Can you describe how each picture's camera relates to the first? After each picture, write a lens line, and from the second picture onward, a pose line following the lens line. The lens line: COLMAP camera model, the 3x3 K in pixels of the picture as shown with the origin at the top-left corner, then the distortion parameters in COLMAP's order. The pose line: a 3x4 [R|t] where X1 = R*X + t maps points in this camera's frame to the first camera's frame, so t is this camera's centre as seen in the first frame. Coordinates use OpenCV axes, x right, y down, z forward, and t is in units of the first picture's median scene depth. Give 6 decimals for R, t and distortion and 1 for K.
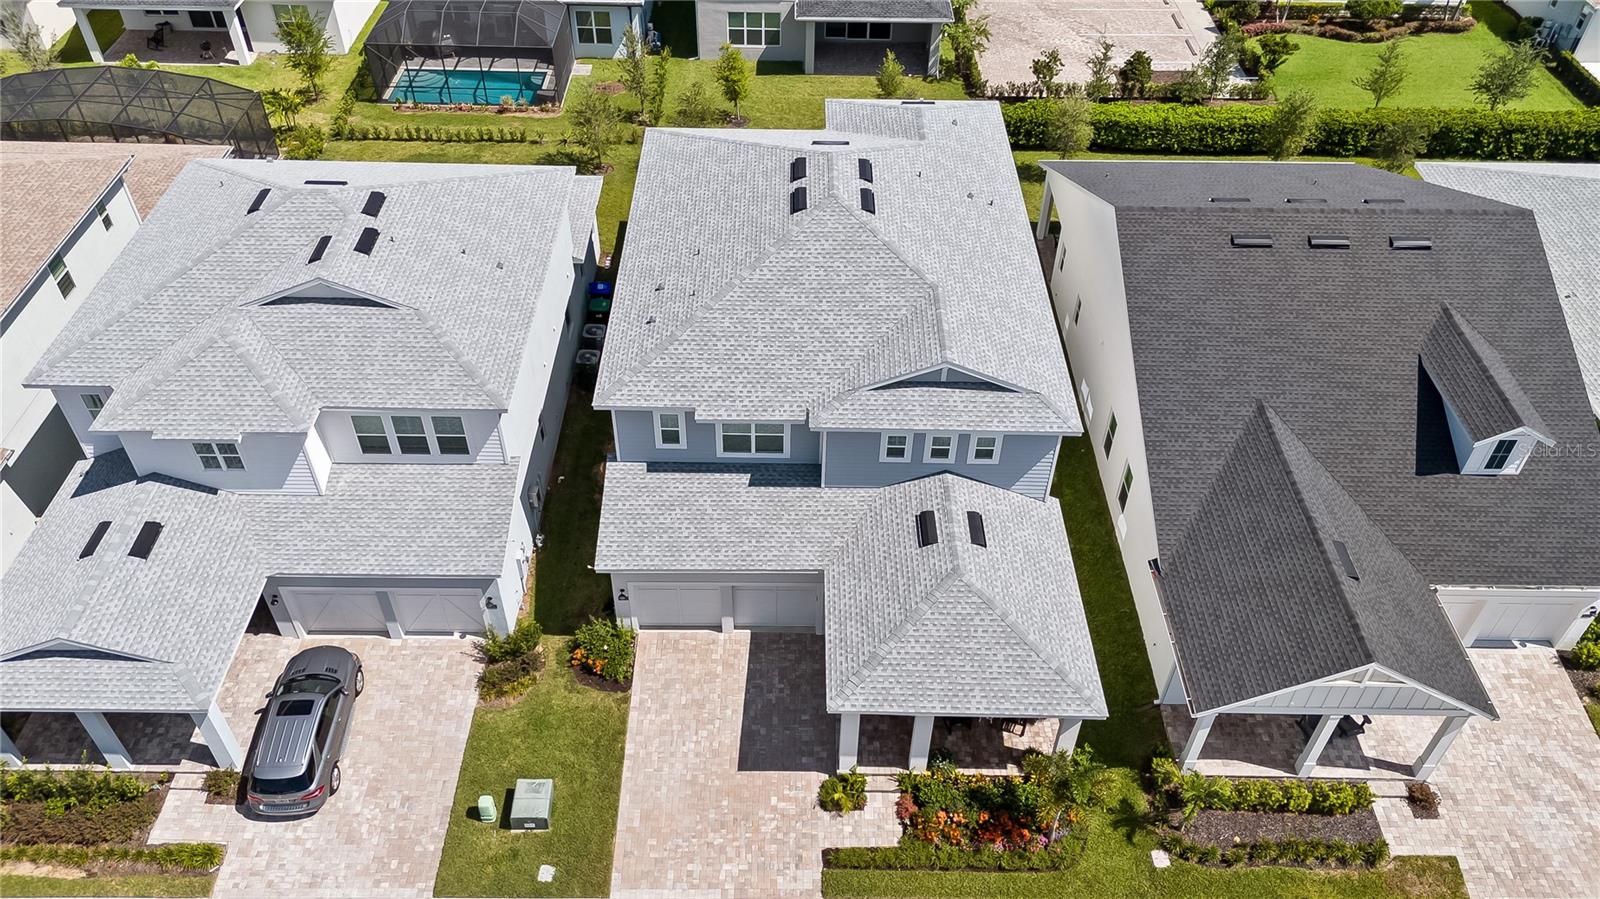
lens RADIAL K [[1168.8, 0, 801.7], [0, 1168.8, 450.2], [0, 0, 1]] dist [0.018067, -0.014094]
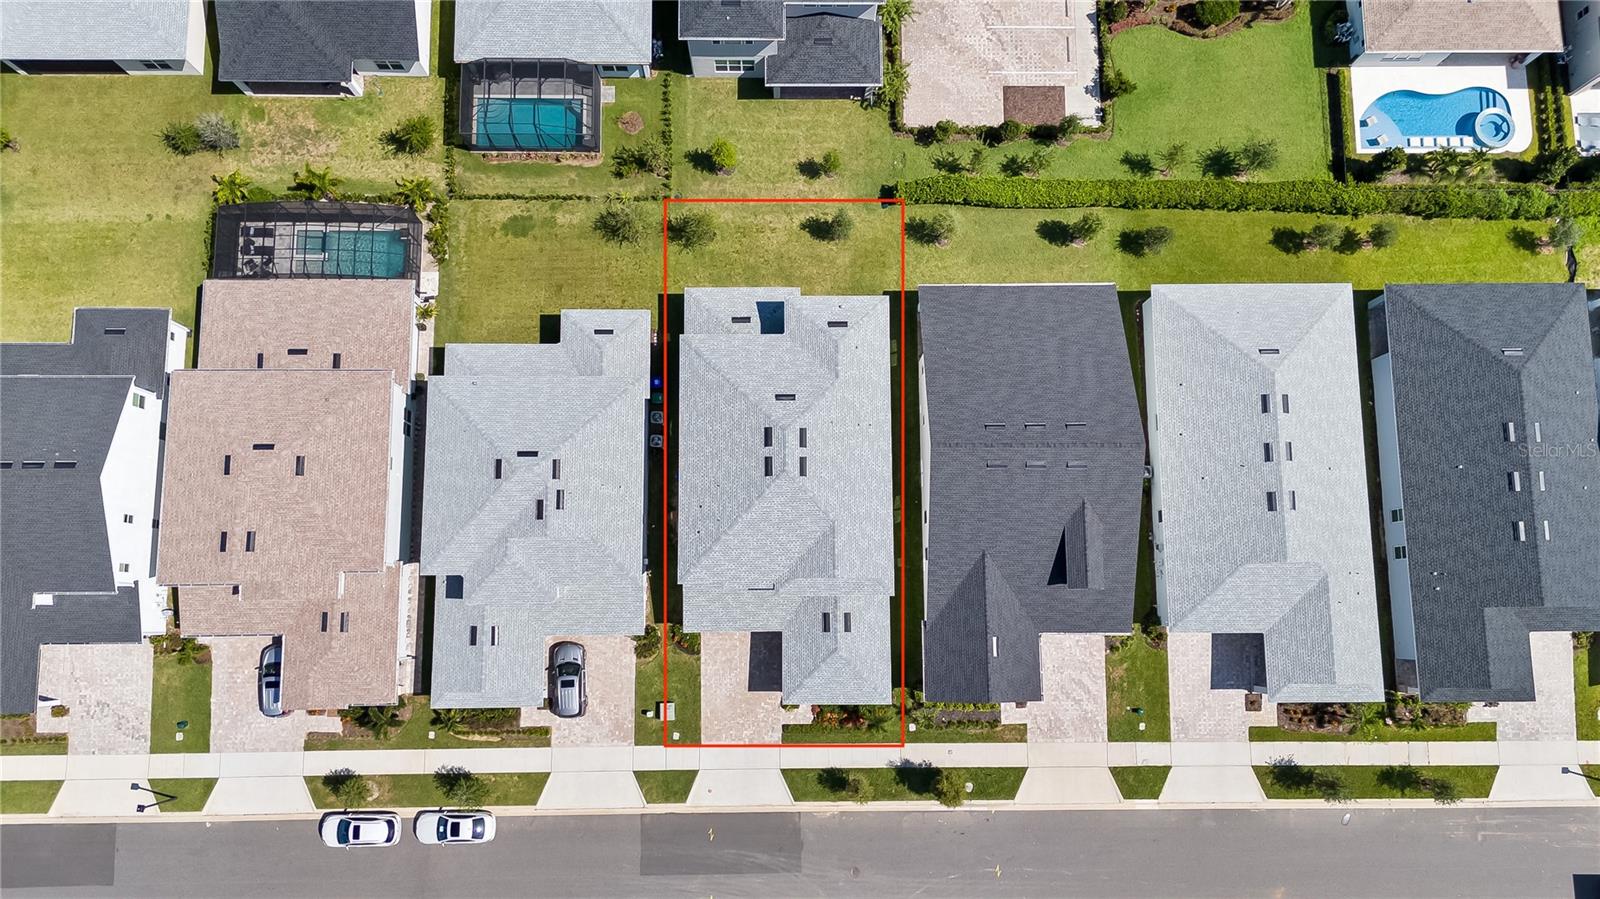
lens RADIAL K [[1168.8, 0, 800.1], [0, 1168.8, 449.2], [0, 0, 1]] dist [0.018067, -0.014094]
pose [[0.999955, -0.007537, 0.005754, 0.044004], [0.002406, 0.788637, 0.614854, -1.605642], [-0.009172, -0.614812, 0.788620, -0.613340]]
